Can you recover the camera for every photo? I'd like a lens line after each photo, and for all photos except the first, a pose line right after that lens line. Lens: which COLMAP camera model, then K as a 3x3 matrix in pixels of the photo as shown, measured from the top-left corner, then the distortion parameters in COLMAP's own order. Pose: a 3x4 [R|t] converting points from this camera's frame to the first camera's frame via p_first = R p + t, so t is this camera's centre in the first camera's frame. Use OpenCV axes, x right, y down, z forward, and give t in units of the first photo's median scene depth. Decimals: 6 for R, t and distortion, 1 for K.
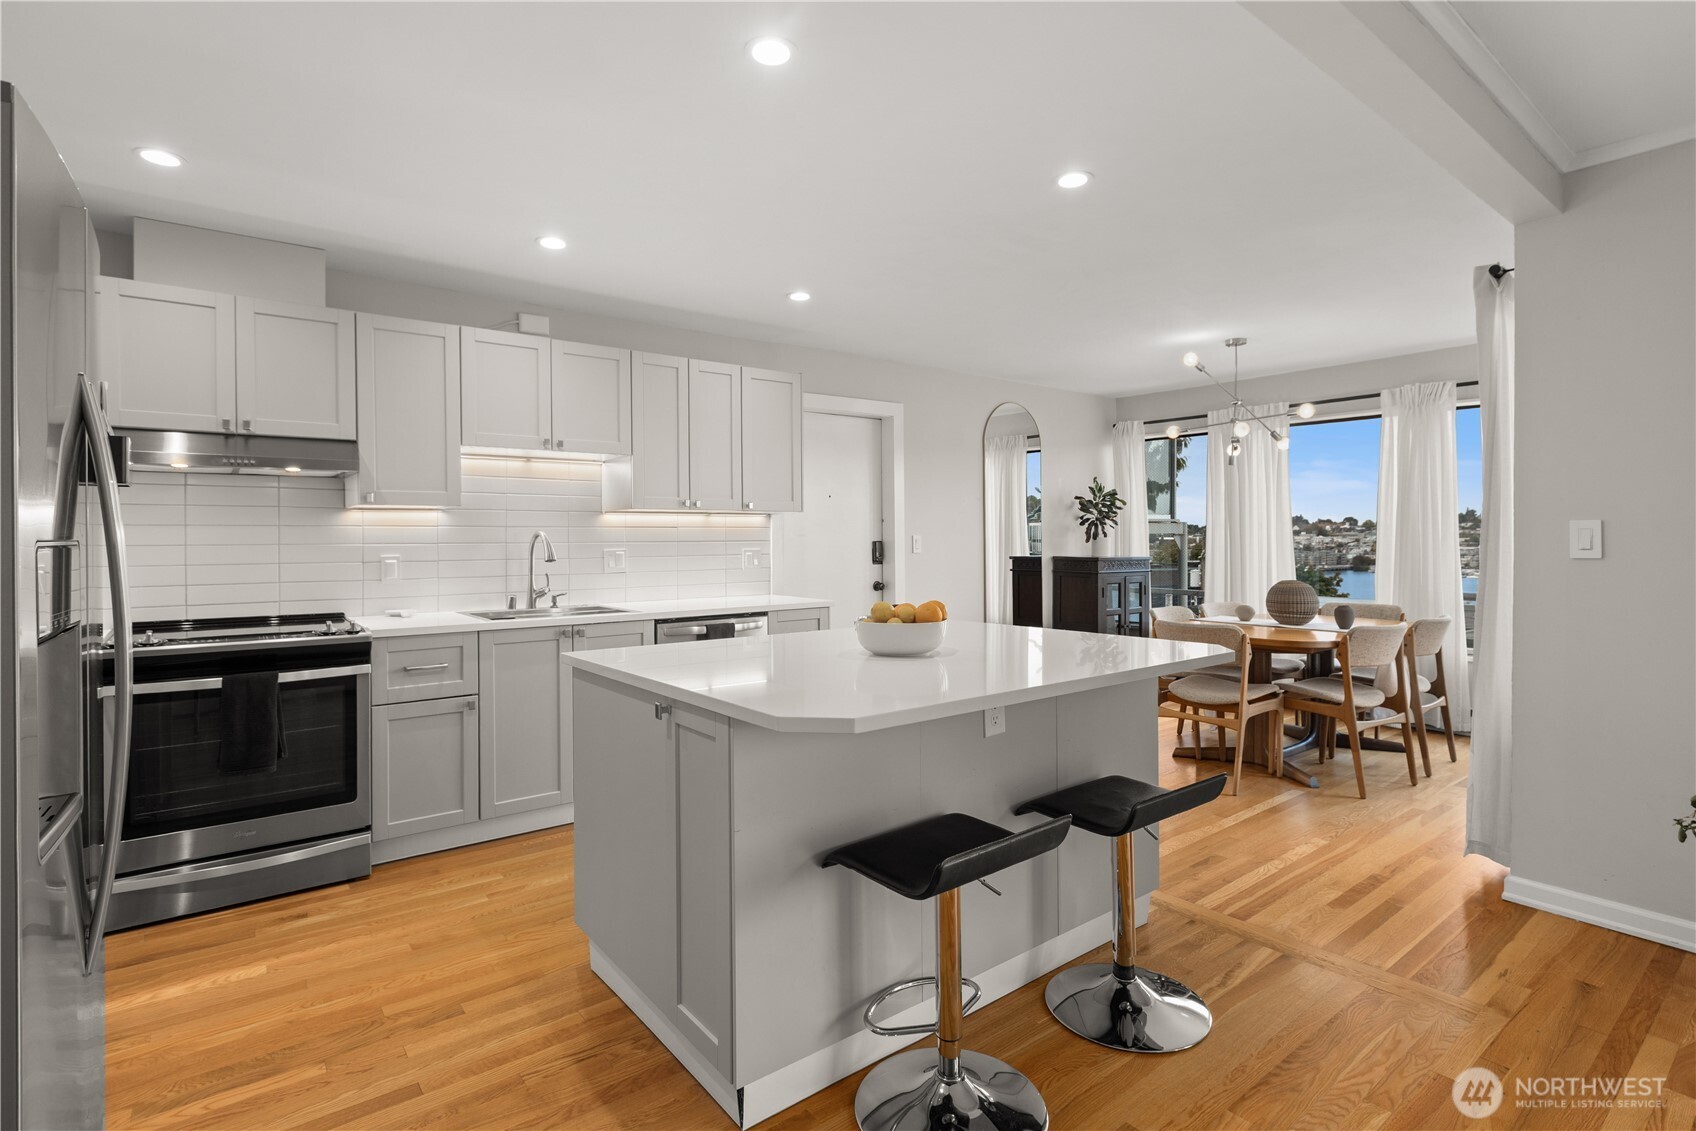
lens RADIAL K [[822.4, 0, 848.0], [0, 822.4, 565.5], [0, 0, 1]] dist [-0.001112, -0.000211]
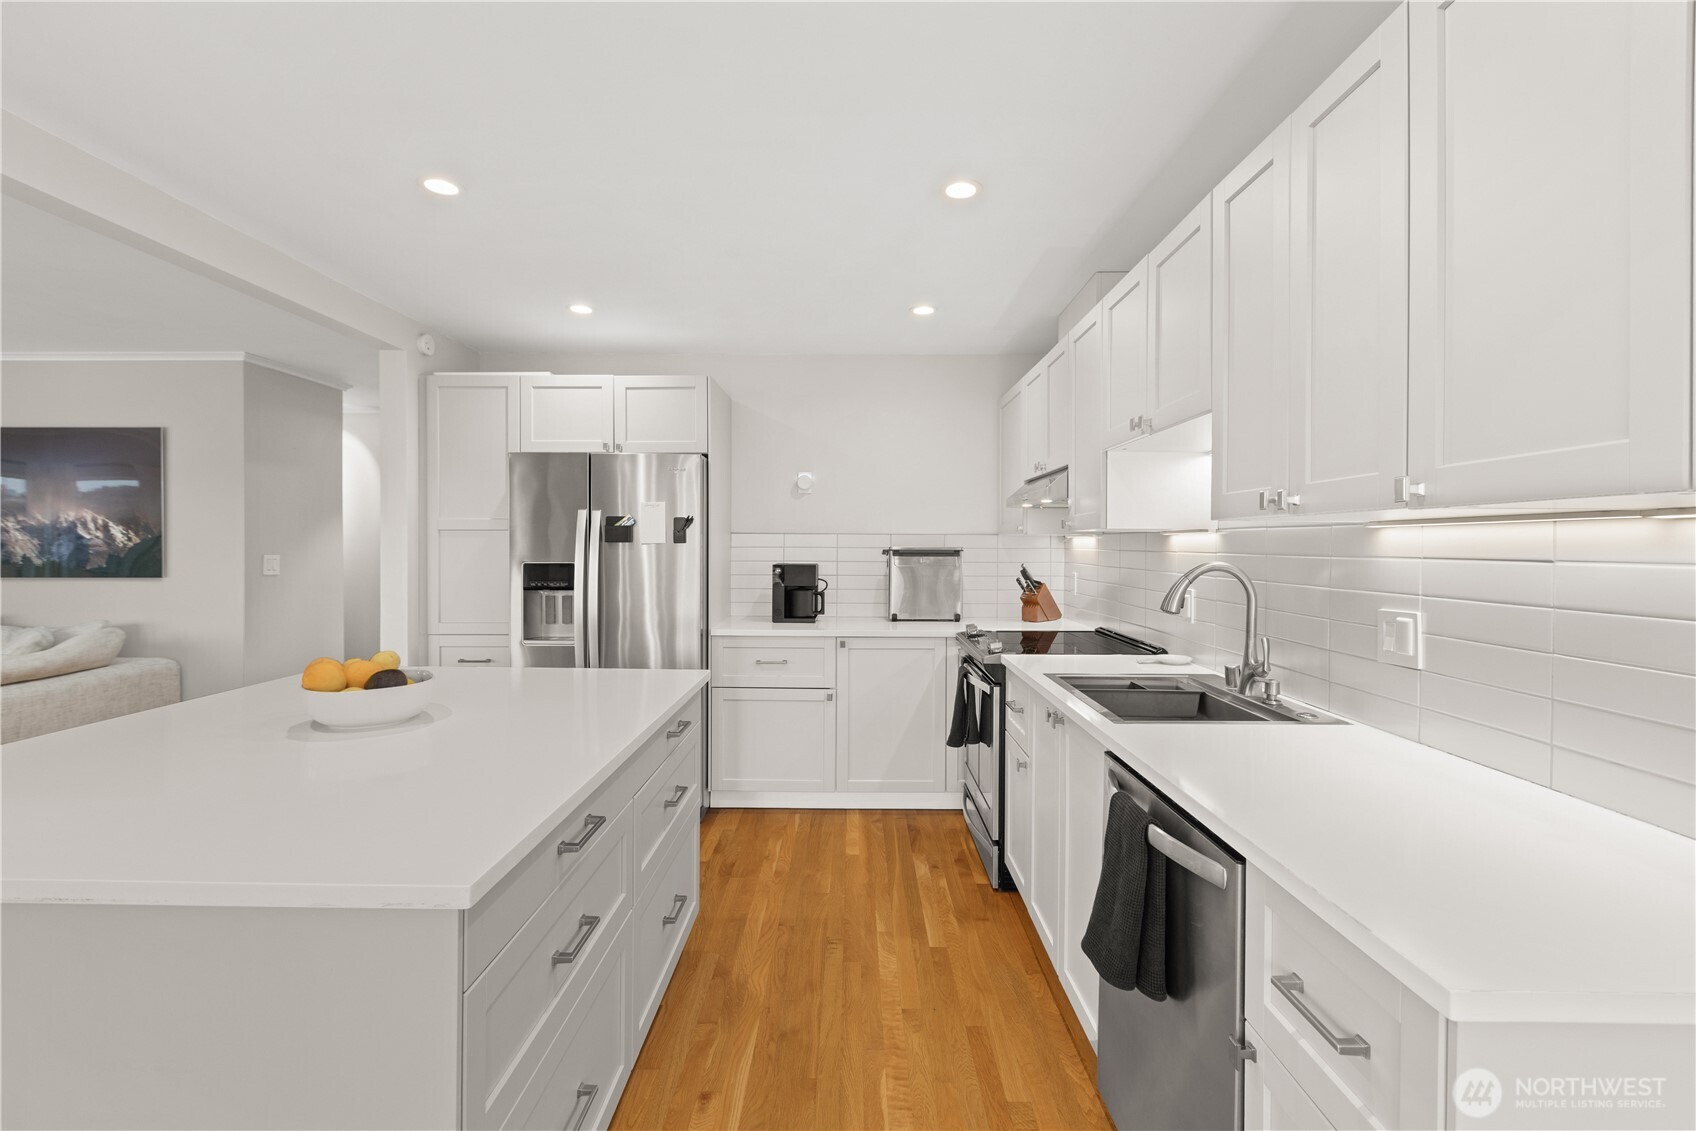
lens RADIAL K [[752.1, 0, 848.0], [0, 752.1, 565.5], [0, 0, 1]] dist [0.000520, 0.000065]
pose [[-0.623579, 0.027088, -0.781291, 0.314719], [-0.021659, 0.998417, 0.051902, -0.092867], [0.781460, 0.049287, -0.622005, 1.644742]]
